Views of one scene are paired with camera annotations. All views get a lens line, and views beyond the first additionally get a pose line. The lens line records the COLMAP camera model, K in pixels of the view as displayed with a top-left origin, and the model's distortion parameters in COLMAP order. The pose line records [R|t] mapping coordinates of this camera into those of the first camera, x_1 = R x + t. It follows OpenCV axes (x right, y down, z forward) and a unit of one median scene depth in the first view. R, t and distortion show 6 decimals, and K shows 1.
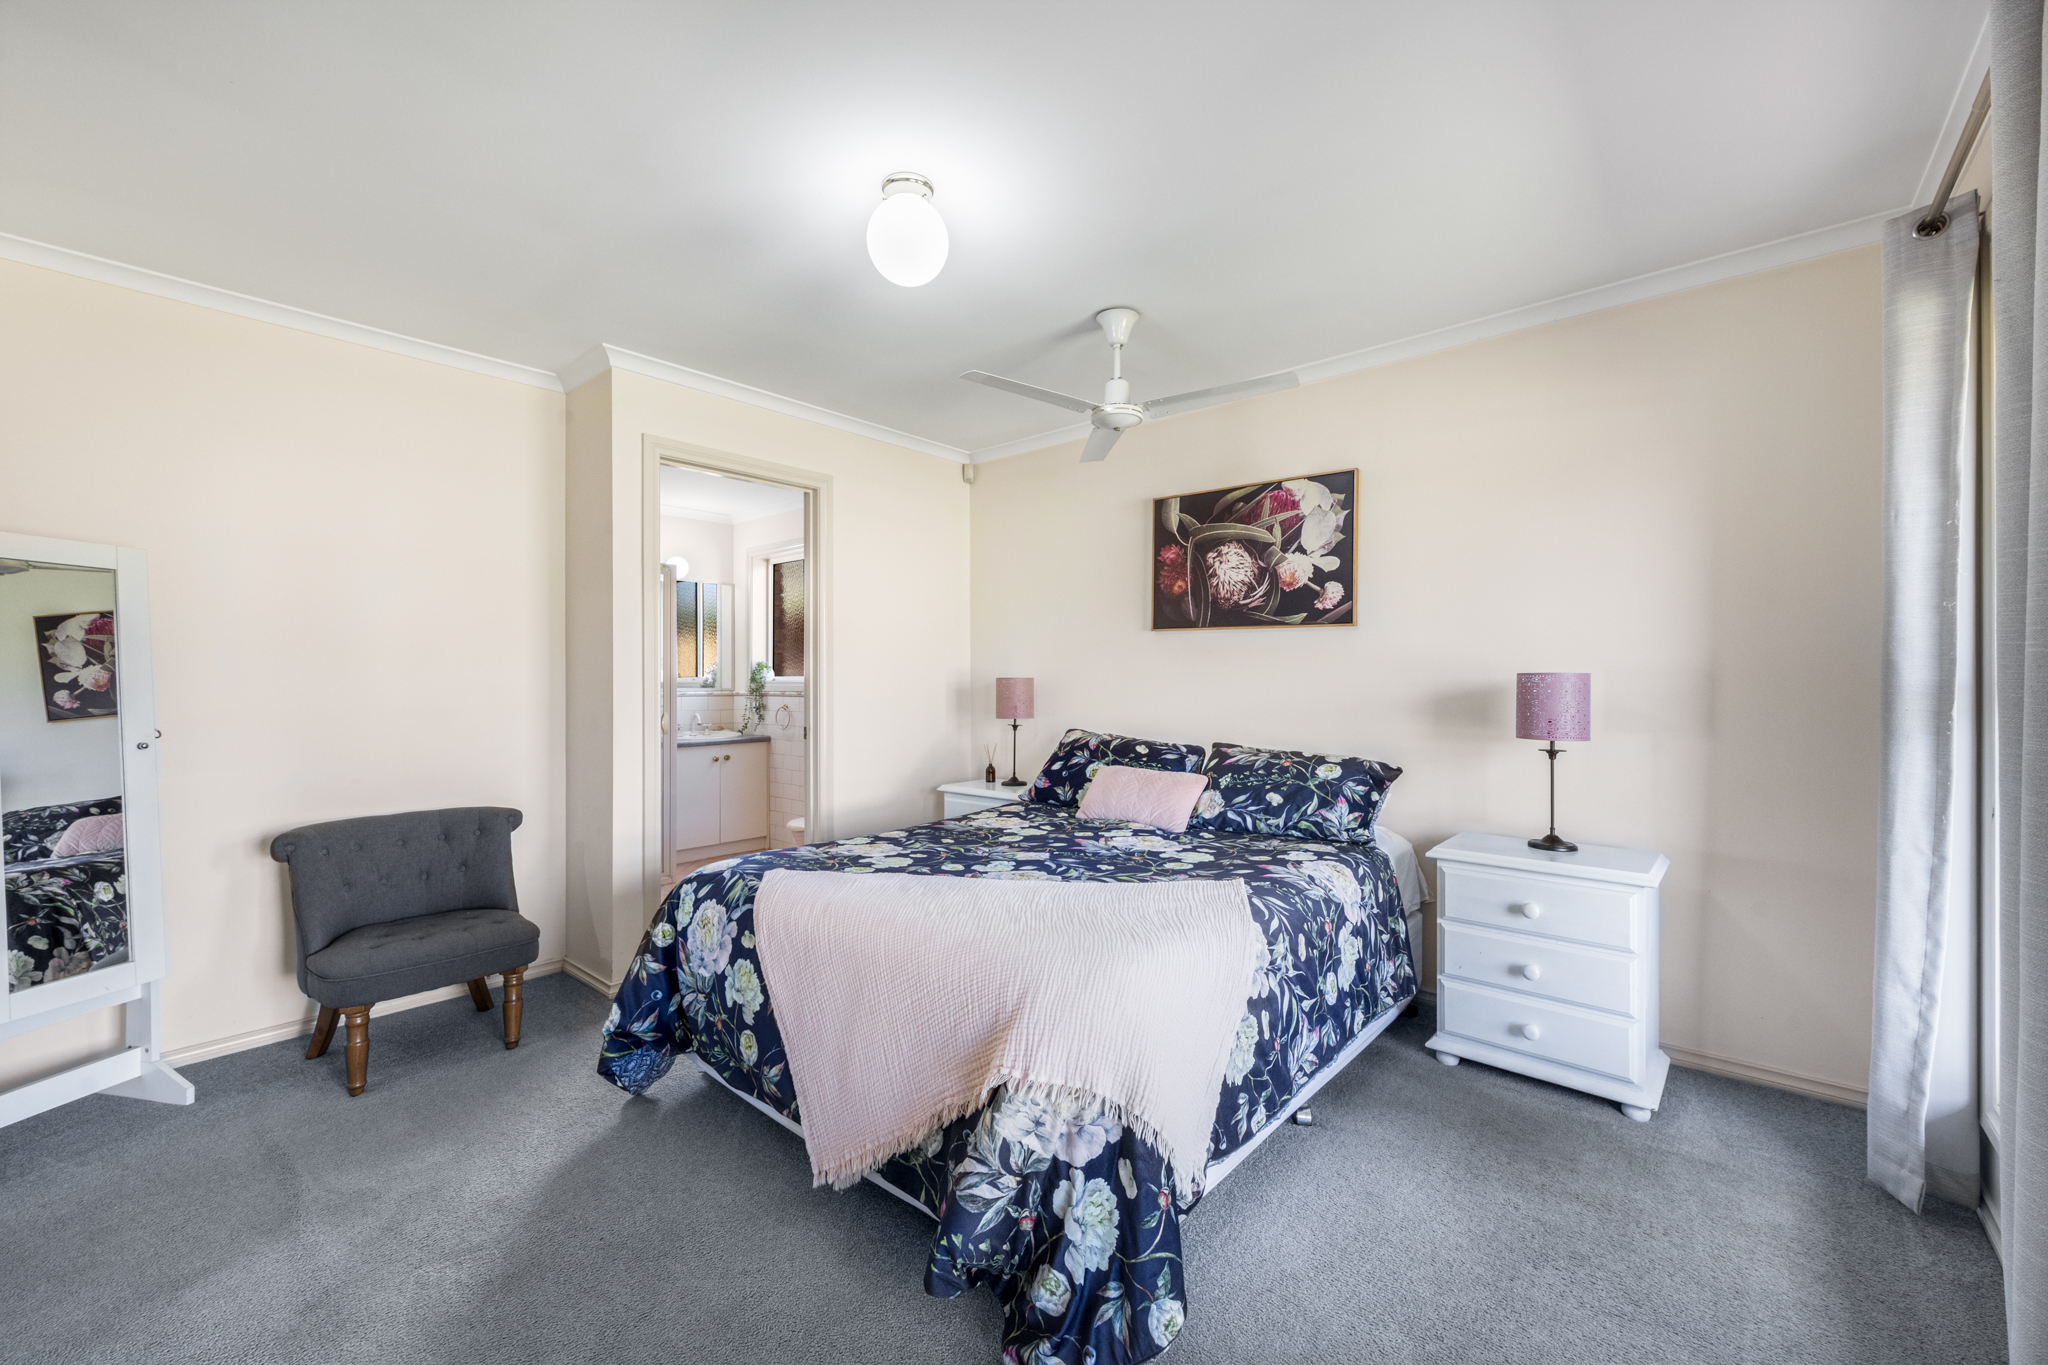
lens RADIAL K [[811.9, 0, 1033.0], [0, 811.9, 678.5], [0, 0, 1]] dist [-0.001364, -0.000703]
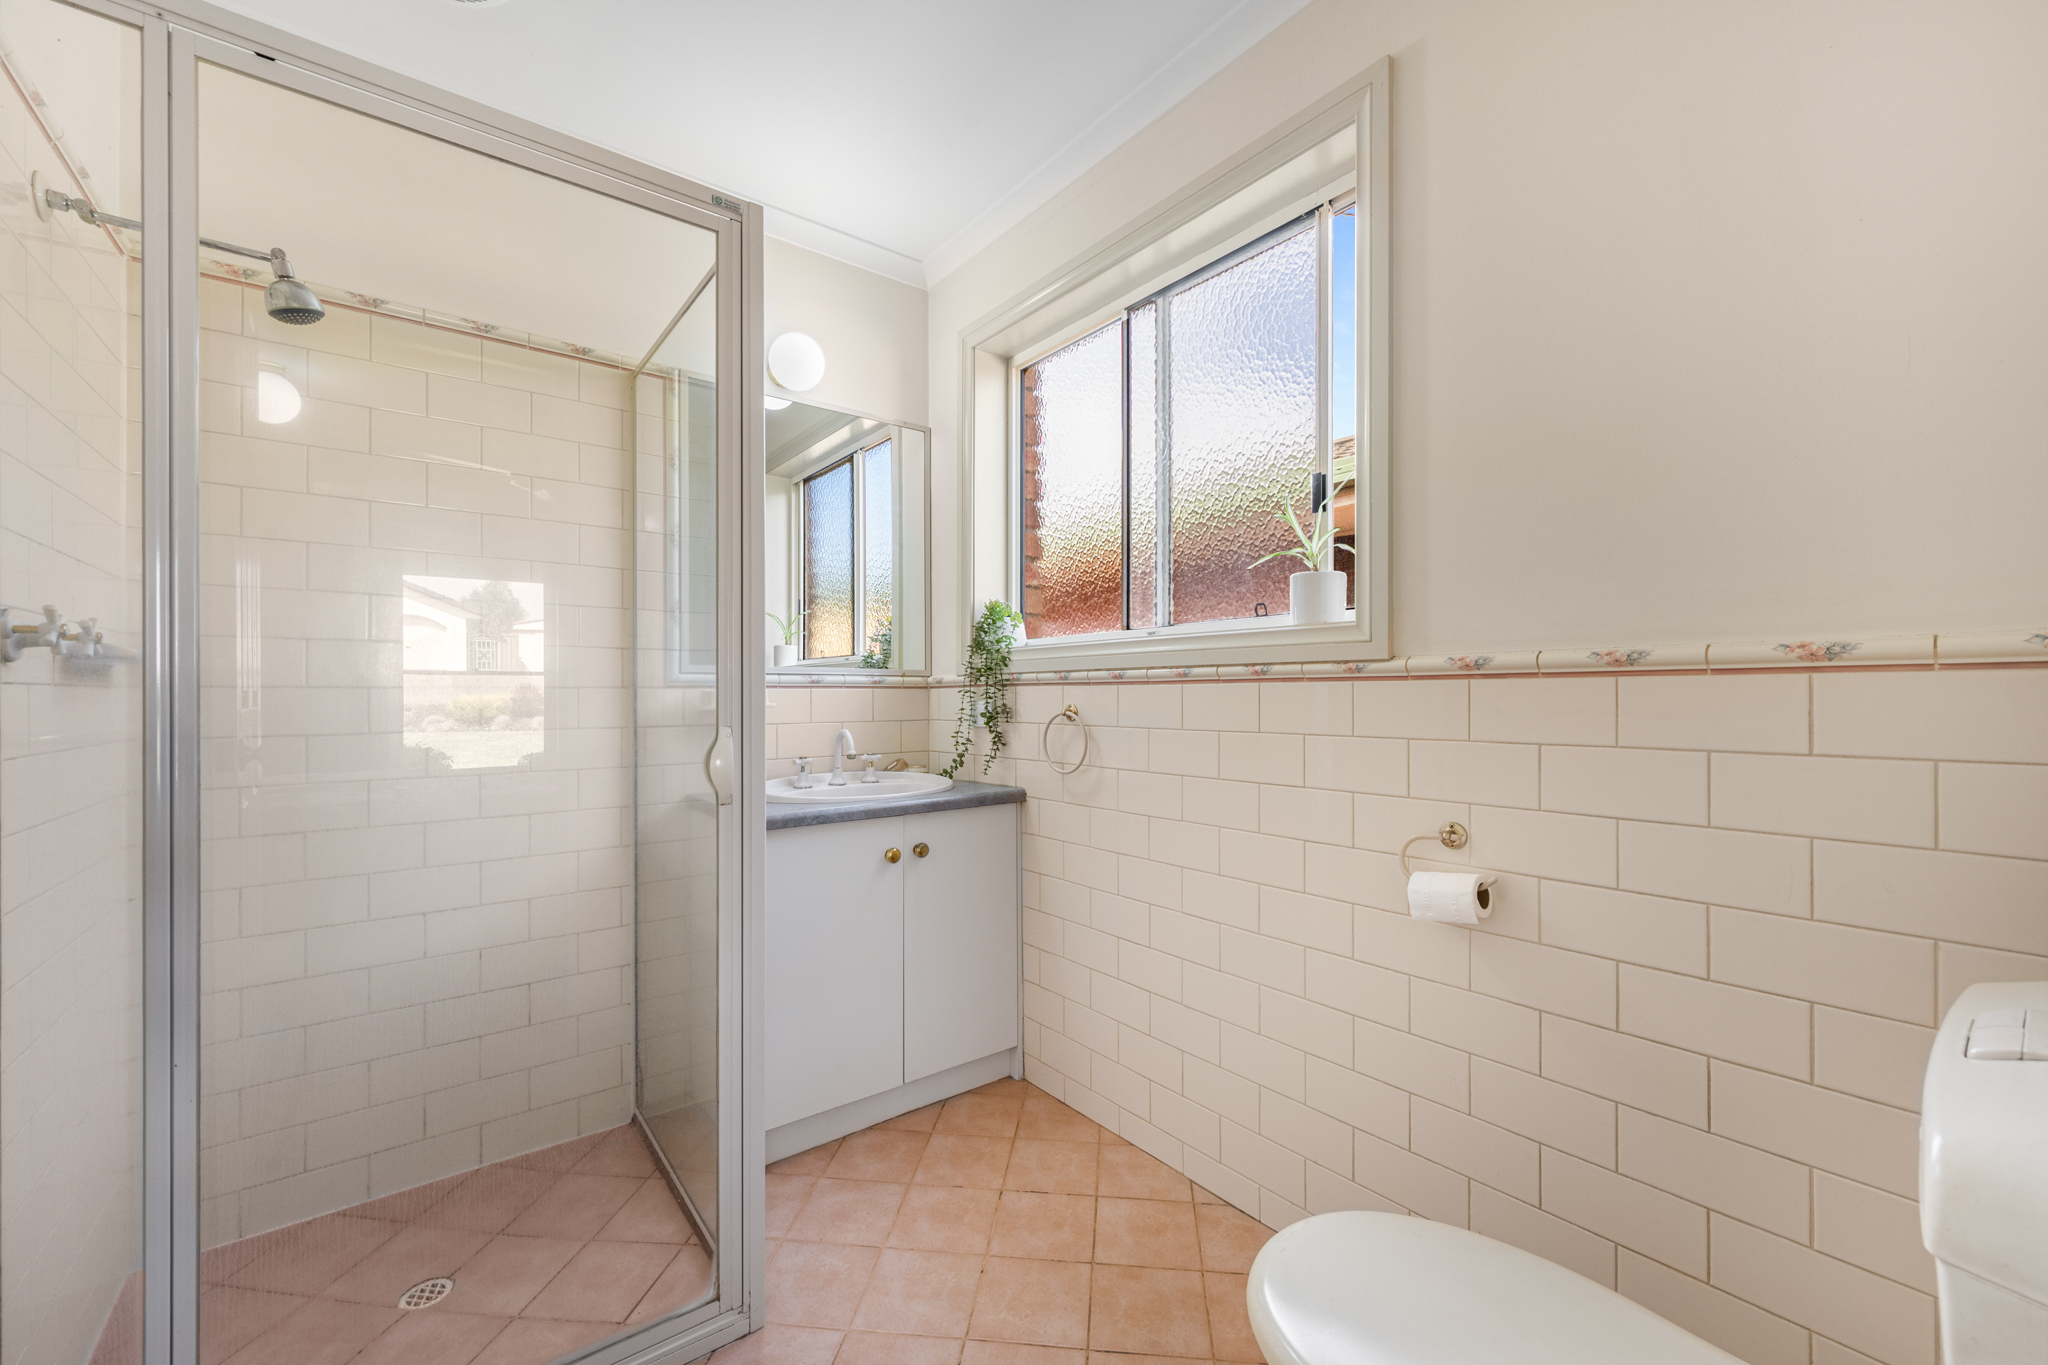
lens RADIAL K [[811.9, 0, 1018.7], [0, 811.9, 688.1], [0, 0, 1]] dist [-0.001364, -0.000703]
pose [[0.976926, -0.005612, -0.213502, -0.240704], [0.005097, 0.999983, -0.002961, 0.023881], [0.213515, 0.001805, 0.976938, 0.614792]]
